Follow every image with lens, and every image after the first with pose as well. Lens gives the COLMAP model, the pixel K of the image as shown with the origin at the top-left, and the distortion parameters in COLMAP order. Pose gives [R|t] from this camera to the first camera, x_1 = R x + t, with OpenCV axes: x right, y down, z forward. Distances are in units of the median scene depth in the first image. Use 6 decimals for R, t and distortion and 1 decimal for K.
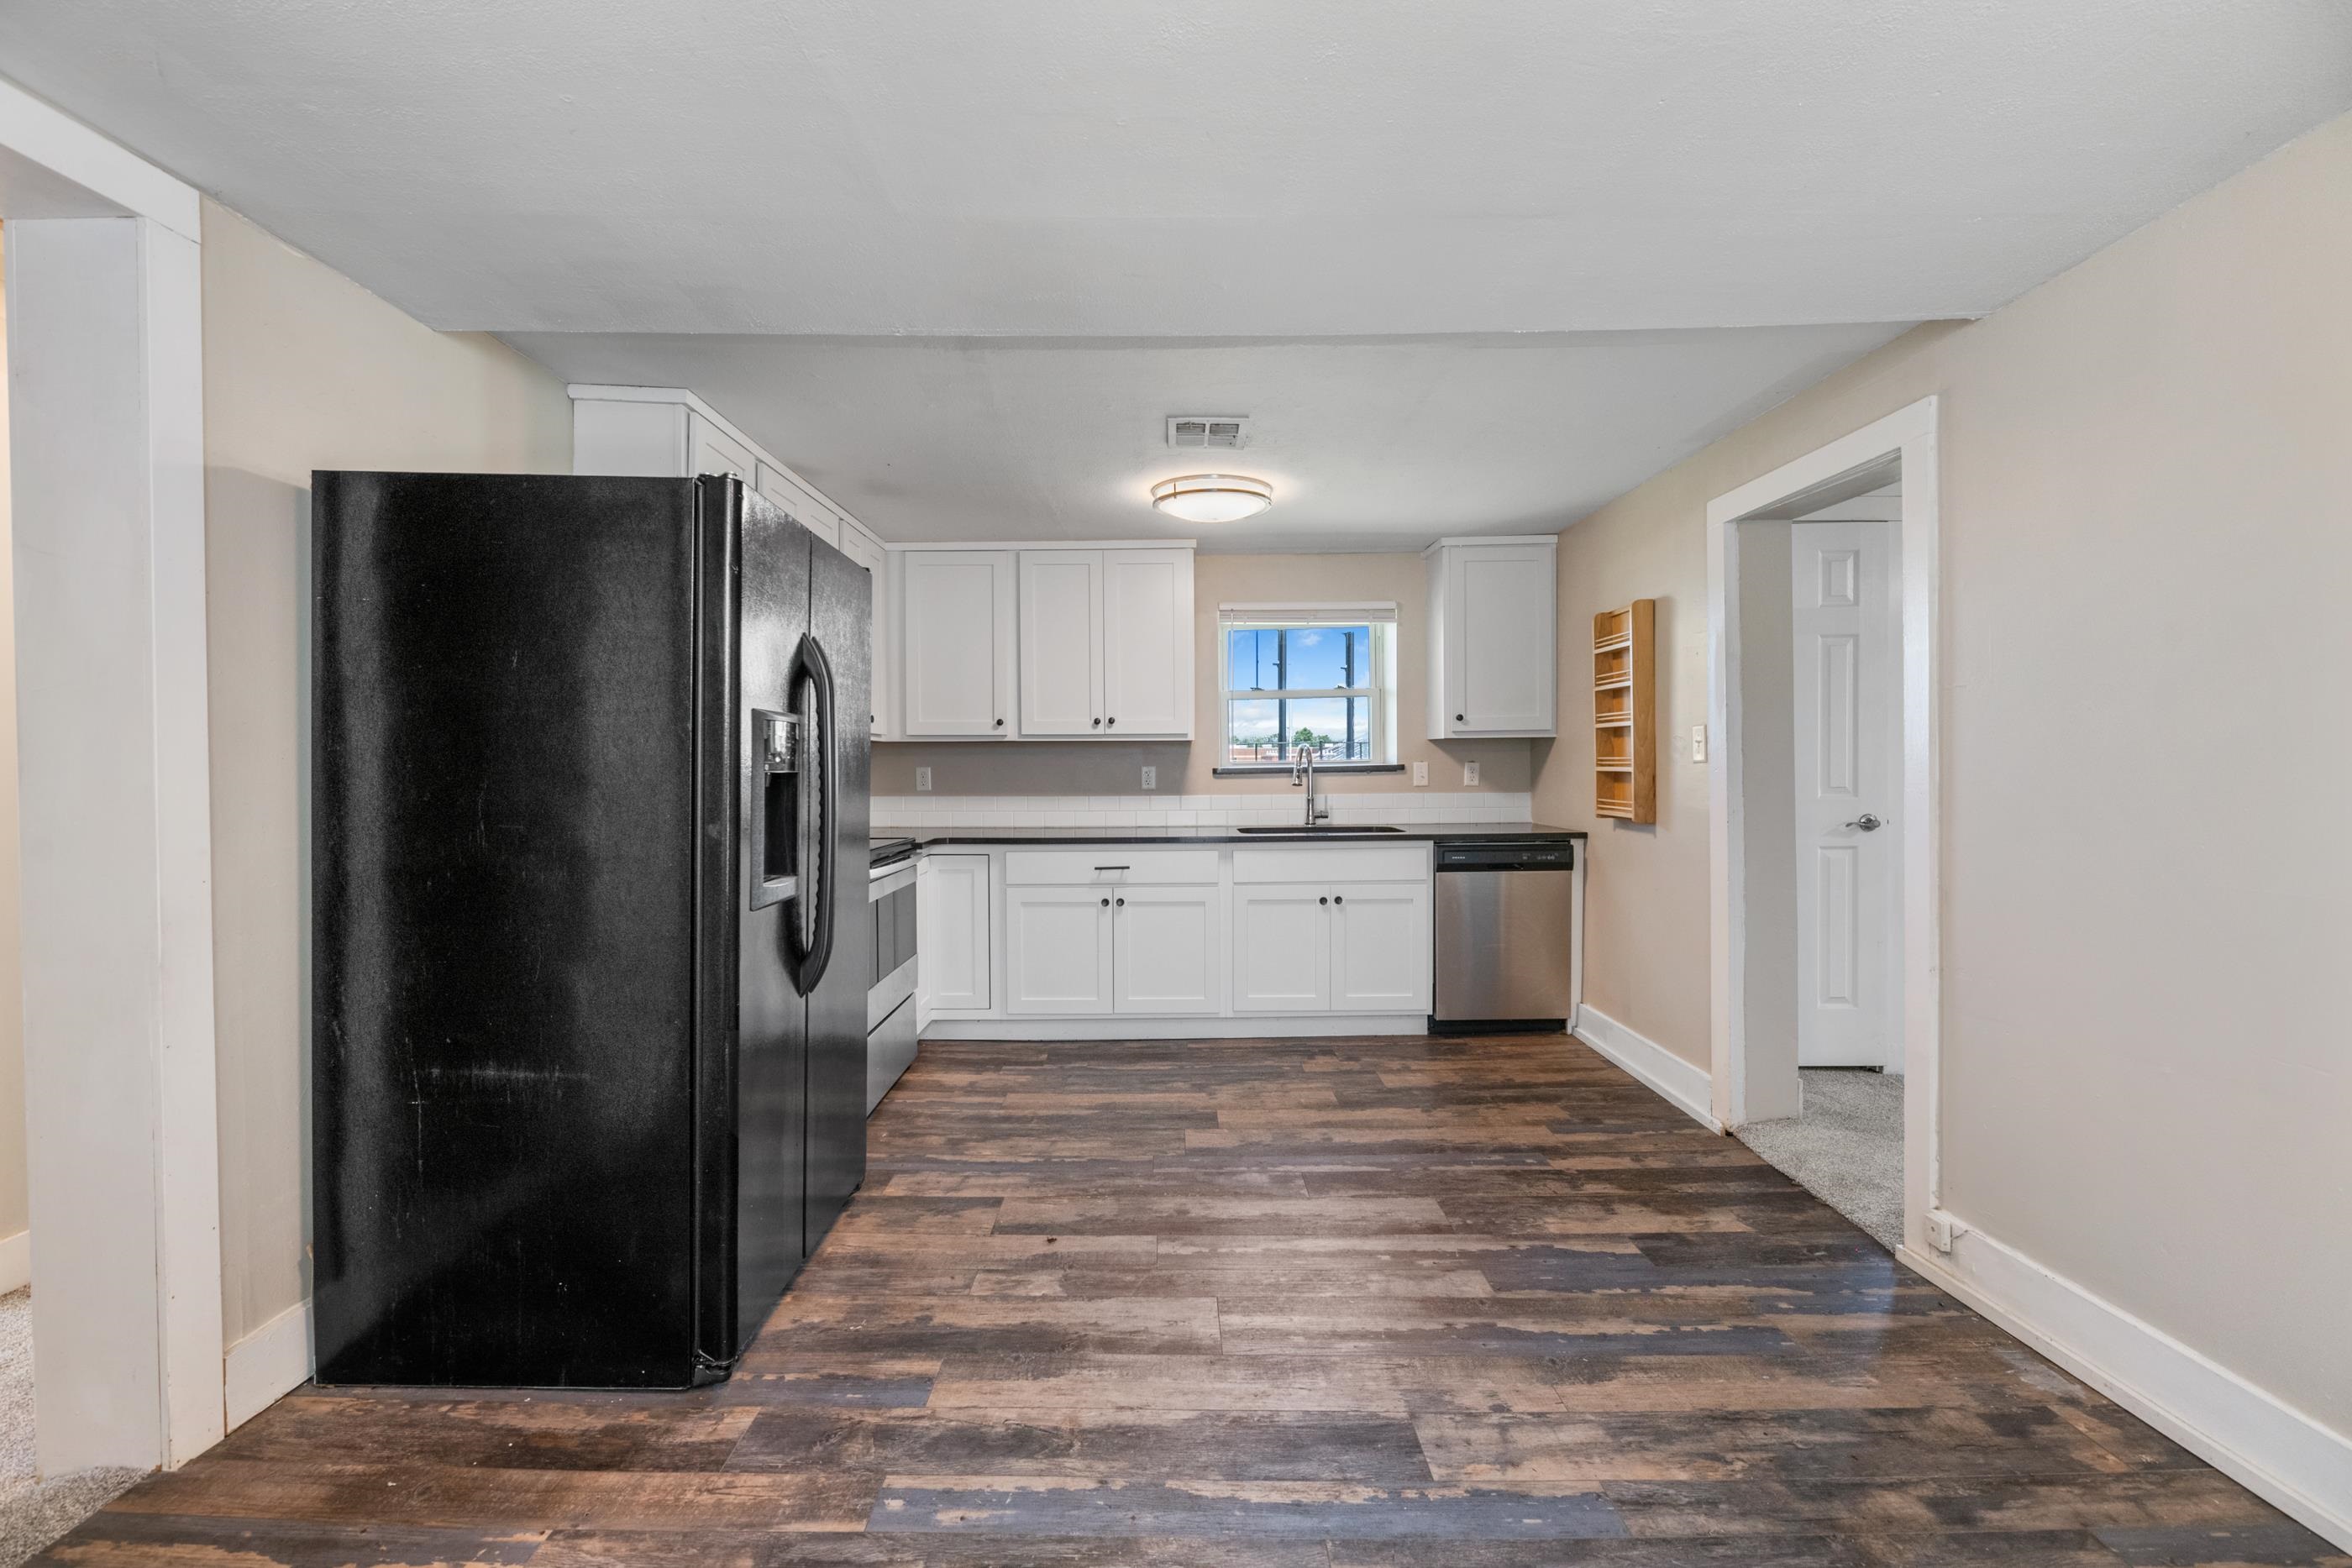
lens RADIAL K [[986.7, 0, 1169.3], [0, 986.7, 784.0], [0, 0, 1]] dist [-0.002213, -0.000675]
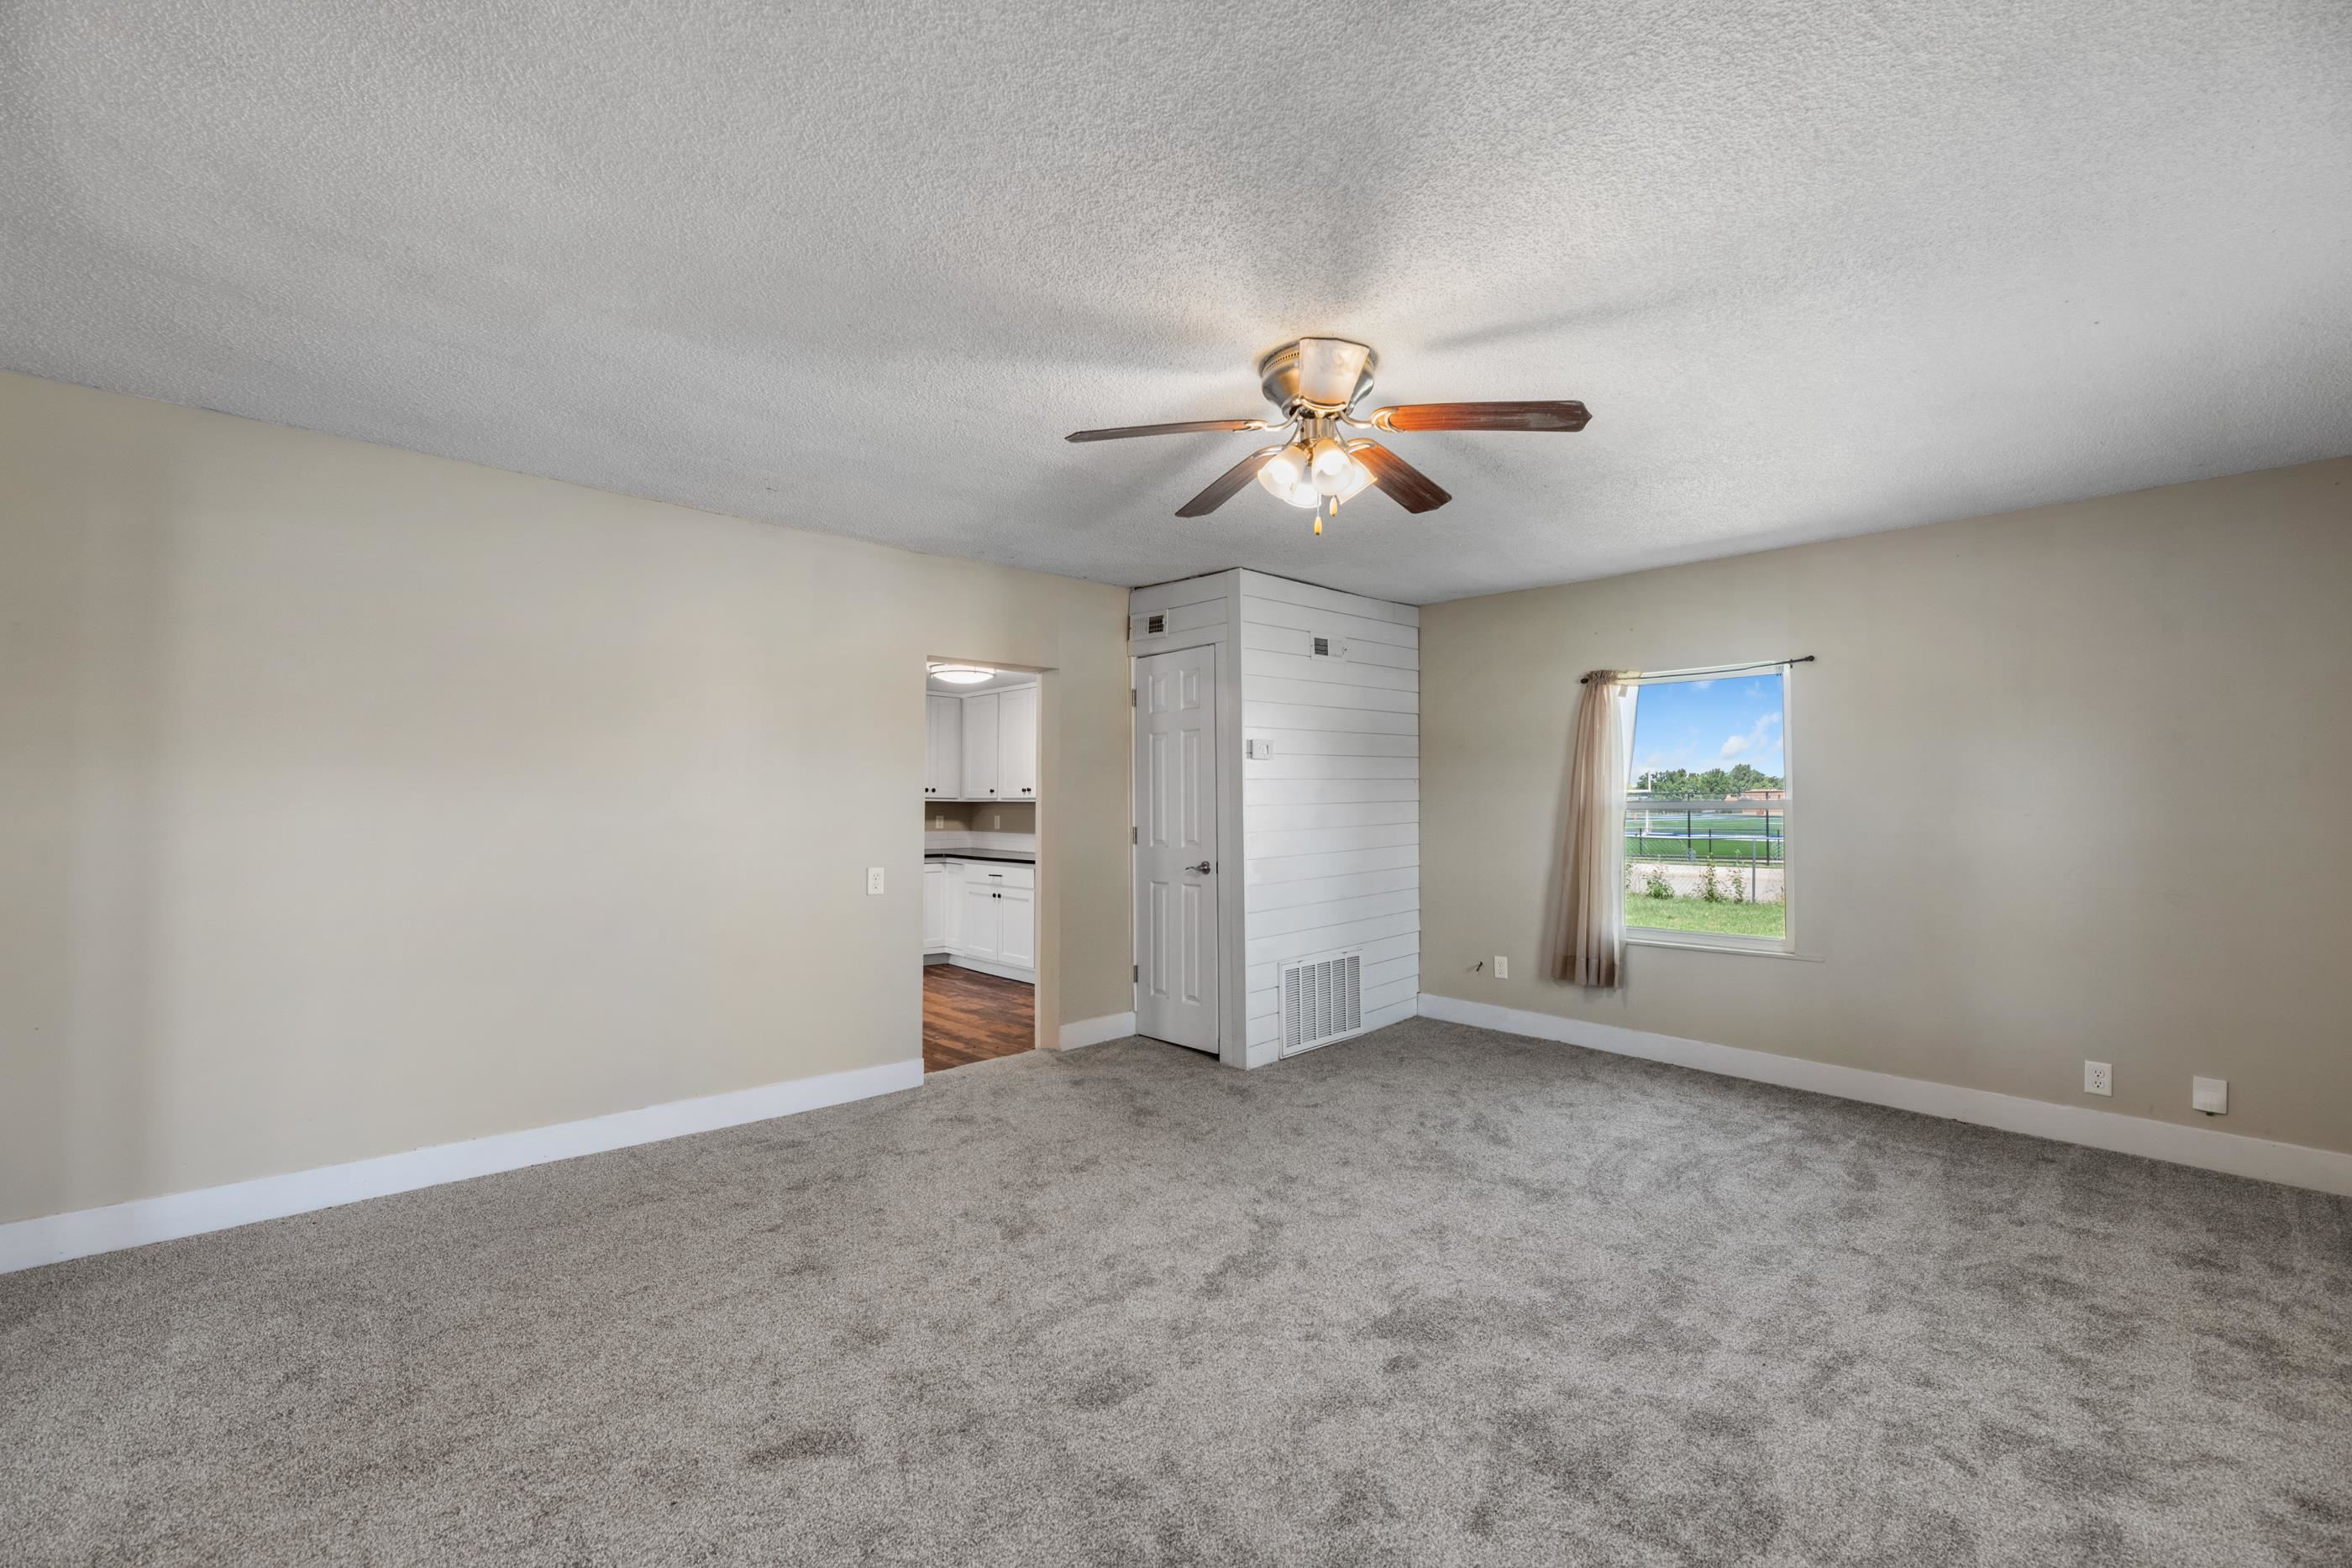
lens RADIAL K [[975.3, 0, 1167.1], [0, 975.3, 787.4], [0, 0, 1]] dist [-0.004810, -0.000780]
pose [[0.685386, -0.006910, -0.728147, 1.348450], [-0.022330, 0.999285, -0.030502, -0.022967], [0.727838, 0.037165, 0.684742, 0.044253]]
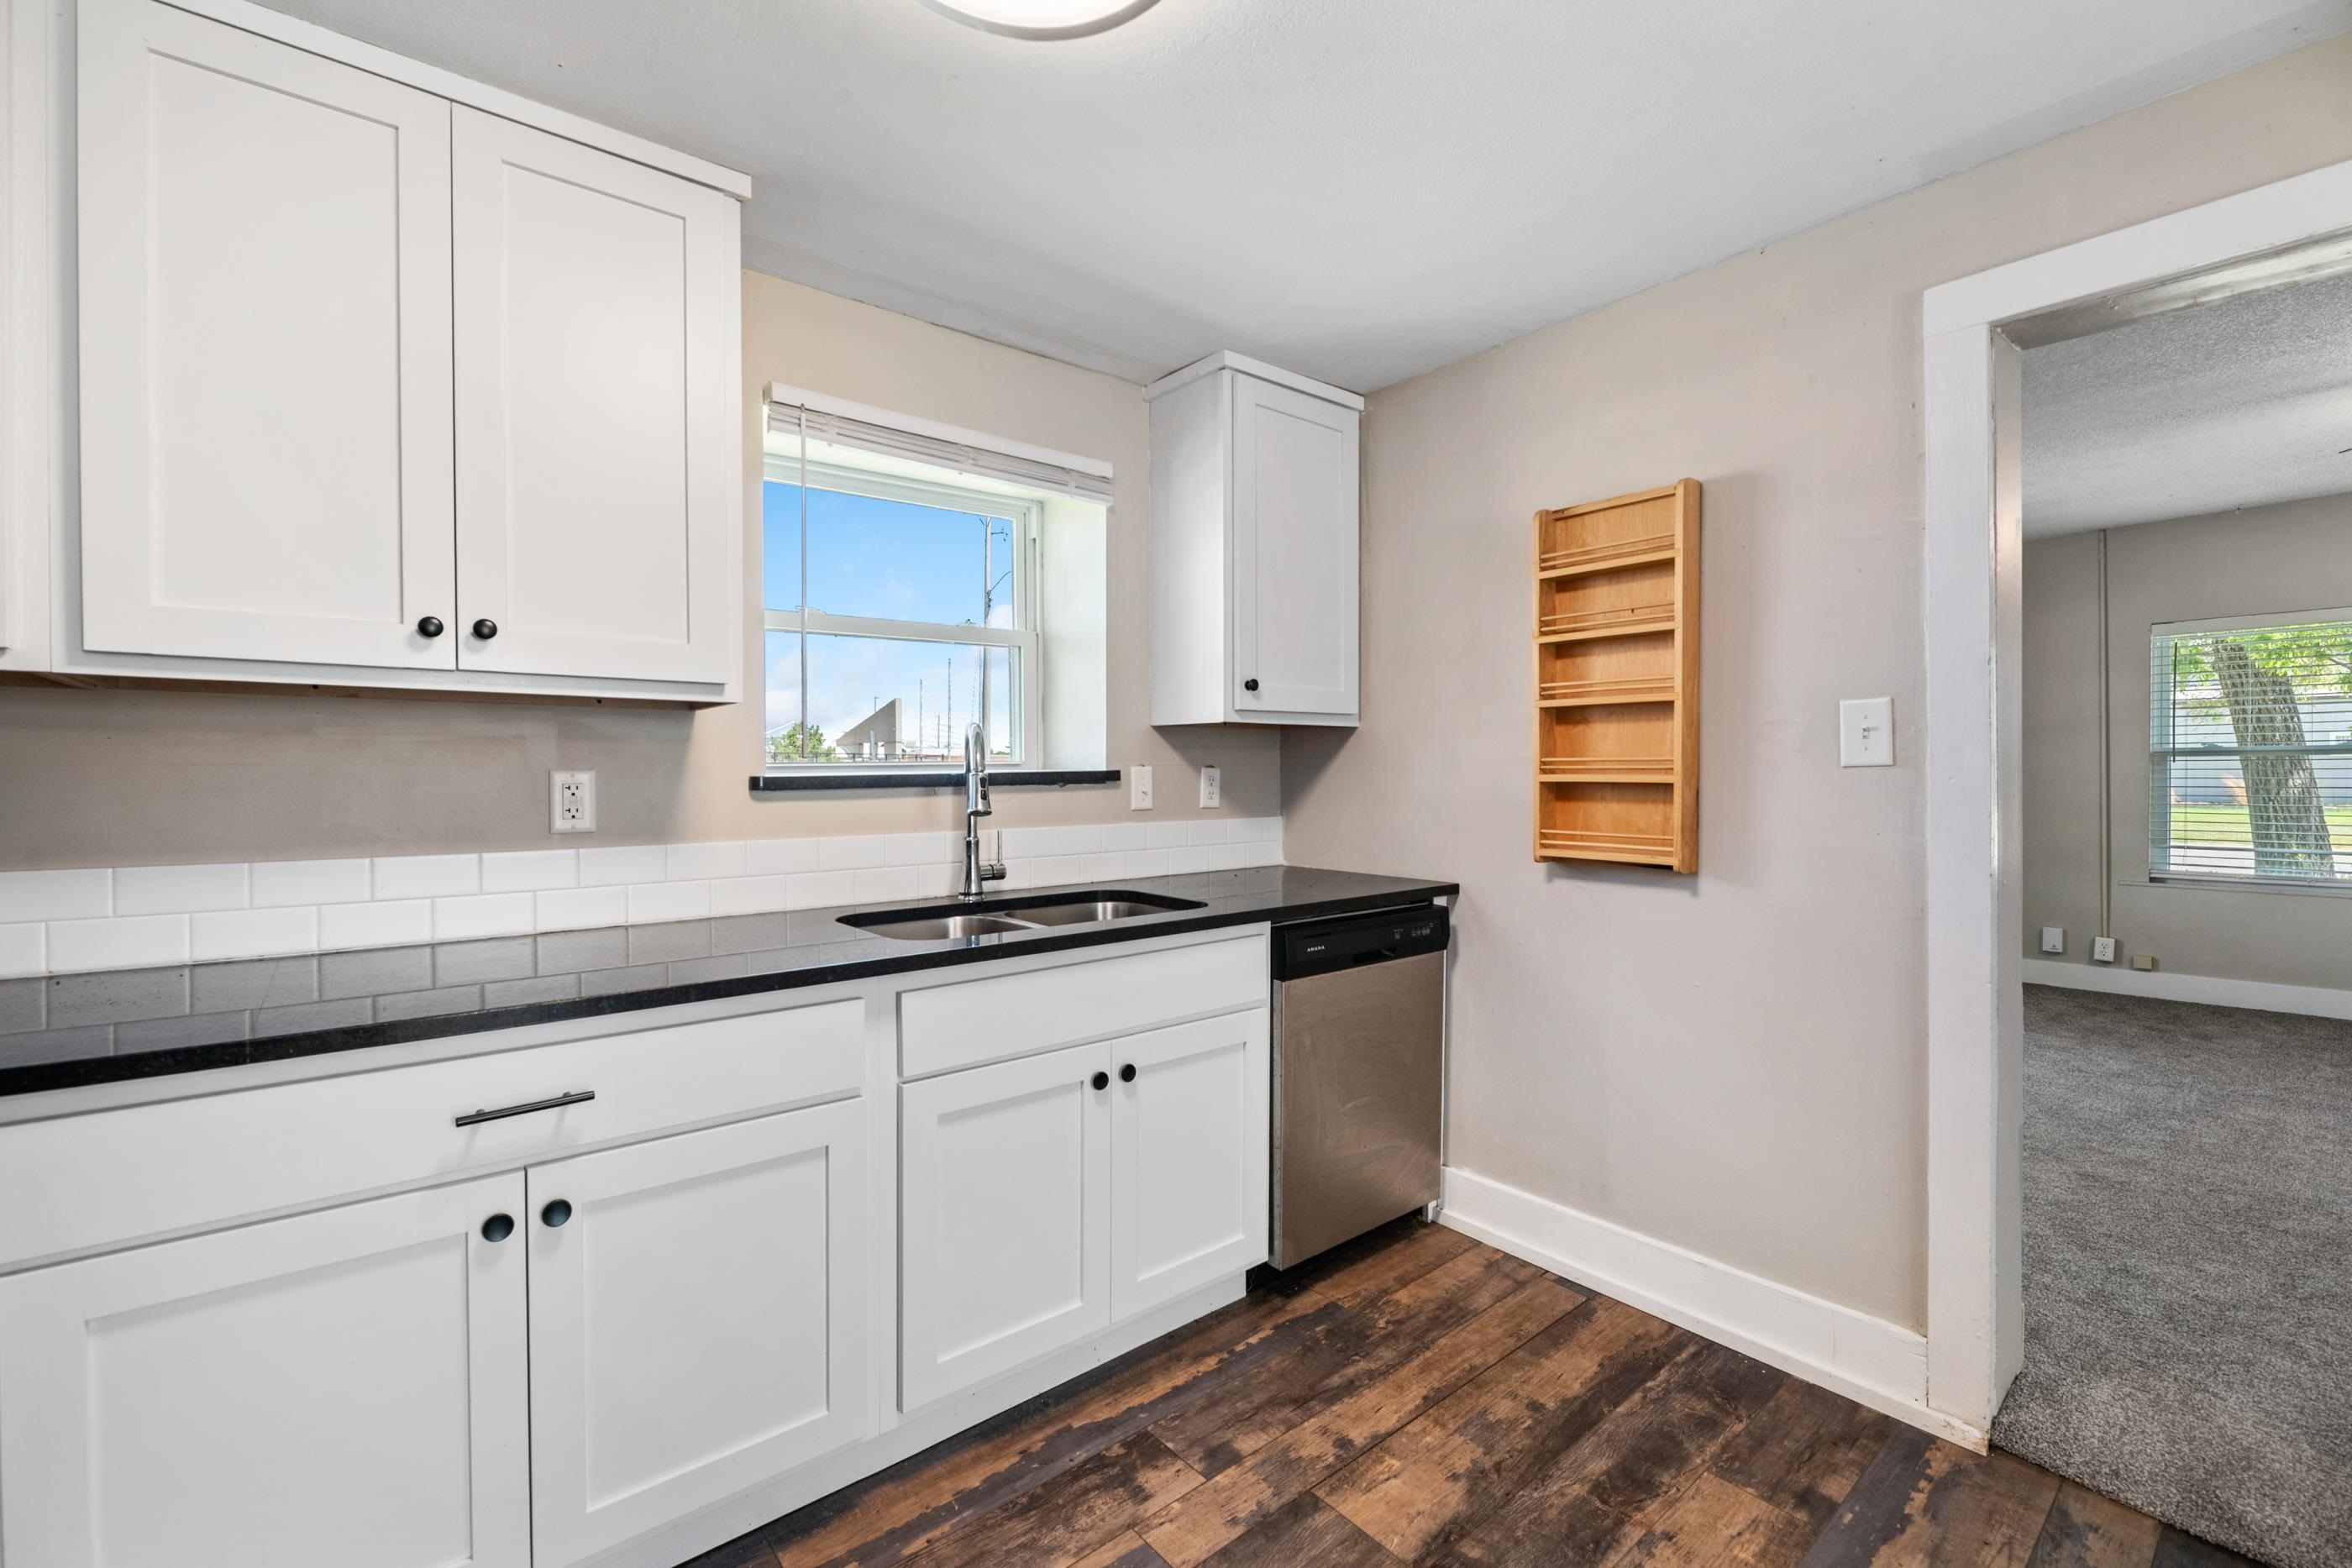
lens RADIAL K [[986.7, 0, 1169.3], [0, 986.7, 784.0], [0, 0, 1]] dist [-0.002213, -0.000675]
pose [[0.774544, -0.002702, 0.632515, -0.092424], [0.009689, 0.999924, -0.007593, -0.008637], [-0.632446, 0.012009, 0.774511, 0.622492]]
